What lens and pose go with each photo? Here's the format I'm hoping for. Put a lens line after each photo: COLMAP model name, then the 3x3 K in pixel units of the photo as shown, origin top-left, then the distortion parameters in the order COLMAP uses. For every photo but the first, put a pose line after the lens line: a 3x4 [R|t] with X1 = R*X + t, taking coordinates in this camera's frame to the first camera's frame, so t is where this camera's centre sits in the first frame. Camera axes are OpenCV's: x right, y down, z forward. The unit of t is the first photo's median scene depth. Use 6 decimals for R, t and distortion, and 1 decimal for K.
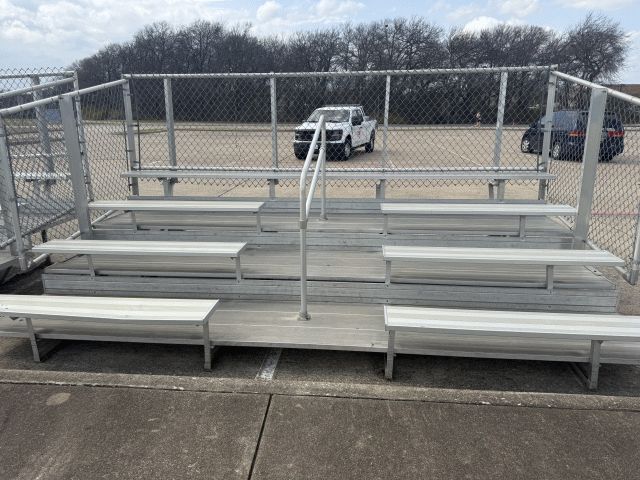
lens RADIAL K [[543.6, 0, 320.0], [0, 543.6, 240.0], [0, 0, 1]] dist [0.071555, -0.001528]
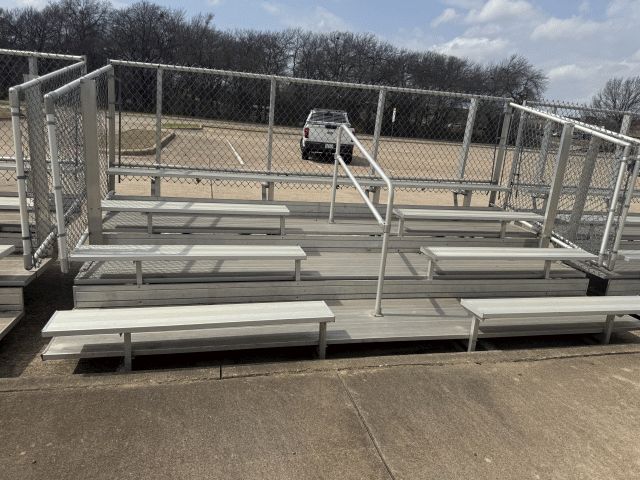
lens RADIAL K [[564.9, 0, 320.0], [0, 564.9, 240.0], [0, 0, 1]] dist [0.021010, 0.002306]
pose [[0.911975, -0.007378, 0.410178, -0.463060], [0.008633, 0.999962, -0.001208, -0.002905], [-0.410154, 0.004643, 0.912004, 0.020924]]
